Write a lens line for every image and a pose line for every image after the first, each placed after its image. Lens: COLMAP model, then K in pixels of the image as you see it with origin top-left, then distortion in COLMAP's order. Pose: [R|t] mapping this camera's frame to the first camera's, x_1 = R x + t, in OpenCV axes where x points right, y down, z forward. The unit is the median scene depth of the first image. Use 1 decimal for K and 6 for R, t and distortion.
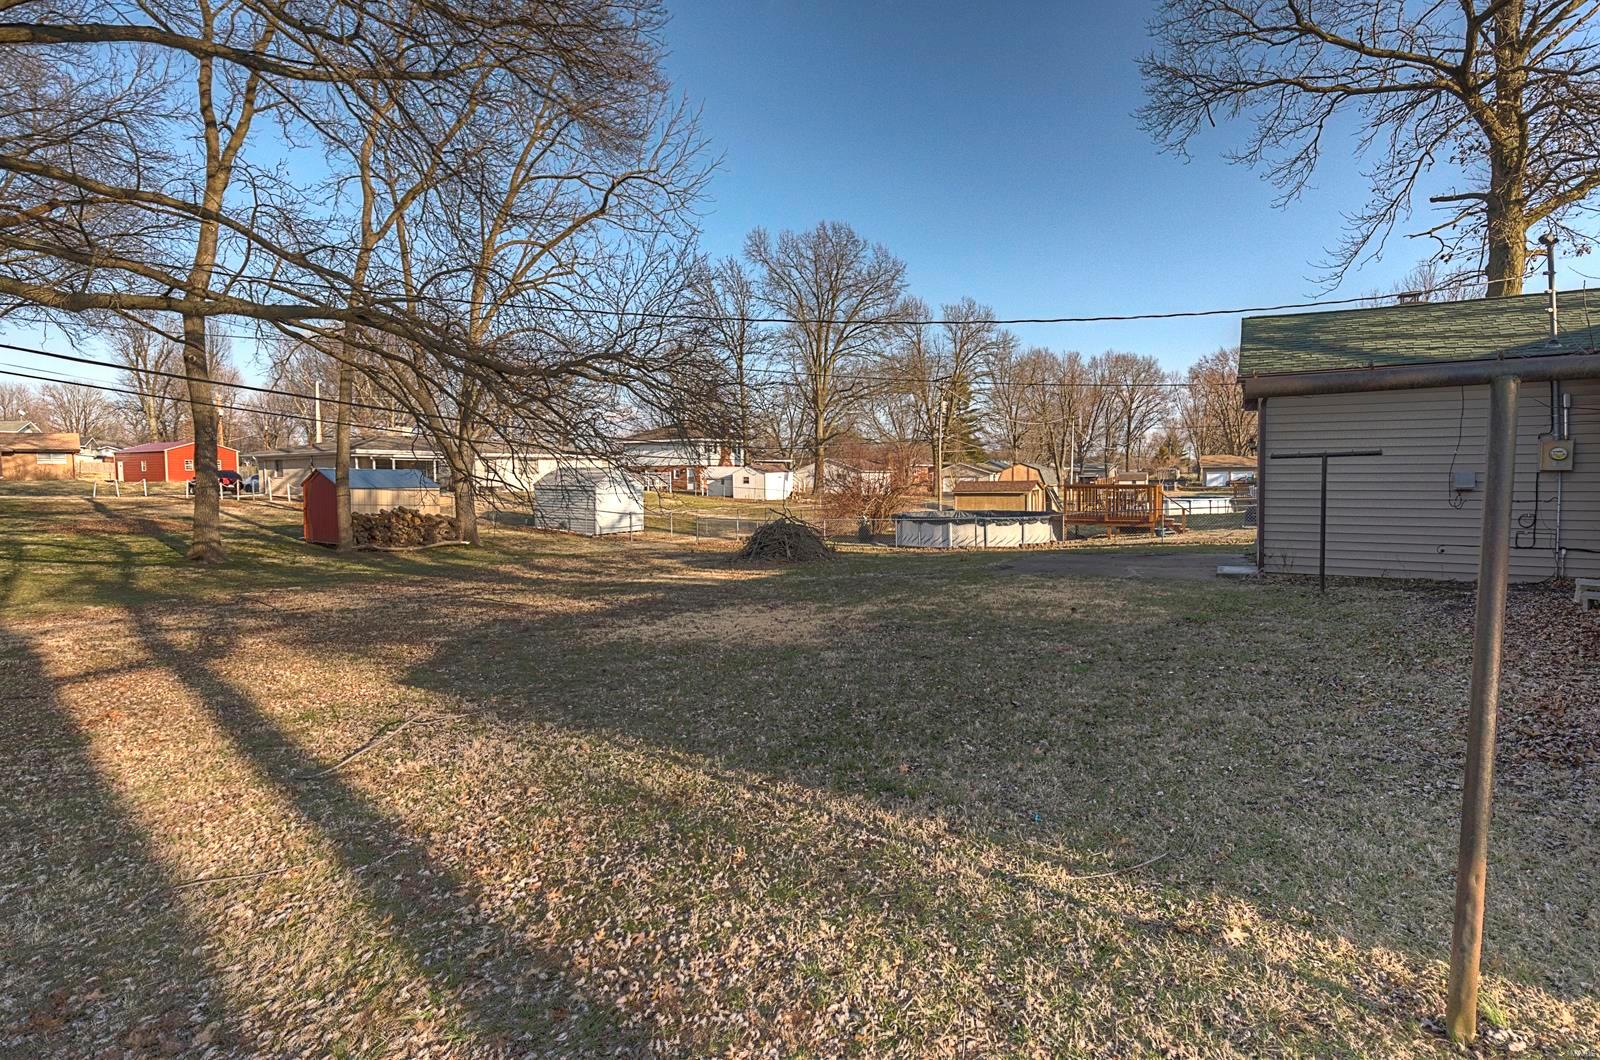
lens RADIAL K [[827.9, 0, 800.0], [0, 827.9, 530.0], [0, 0, 1]] dist [-0.000688, 0.000293]
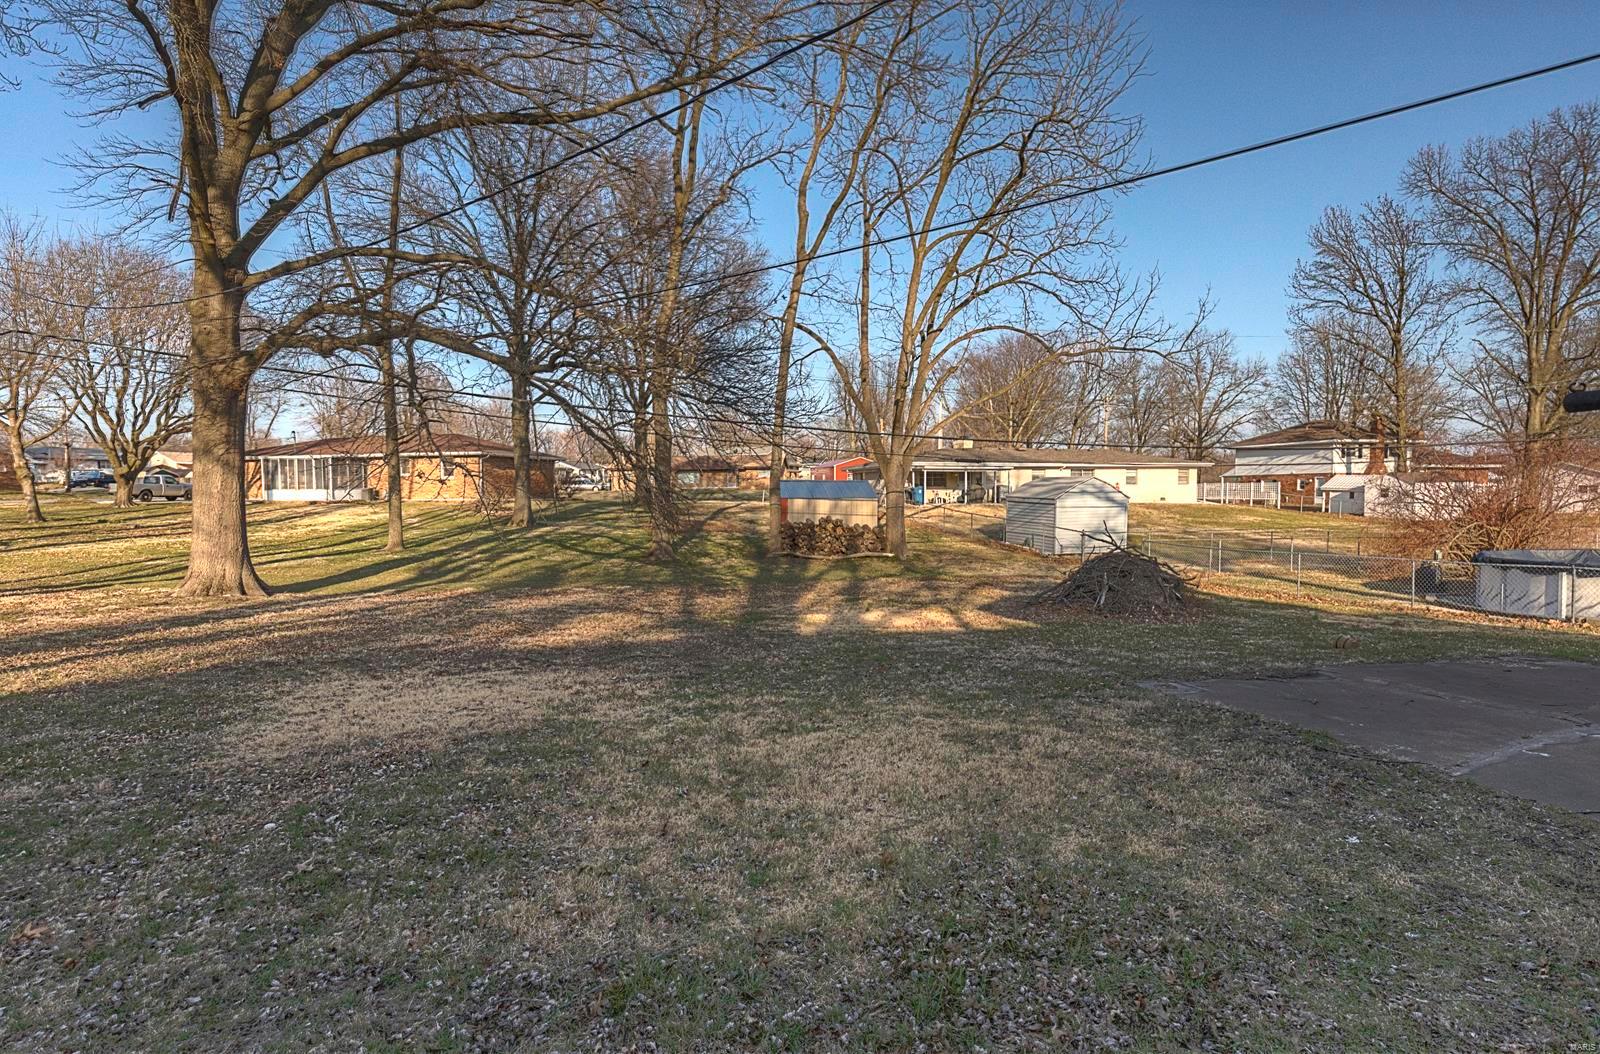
lens RADIAL K [[827.9, 0, 800.0], [0, 827.9, 527.0], [0, 0, 1]] dist [-0.000688, 0.000293]
pose [[0.699591, 0.036754, -0.713597, 0.095586], [-0.048784, 0.998803, 0.003616, -0.007086], [0.712876, 0.032282, 0.700547, 0.108906]]
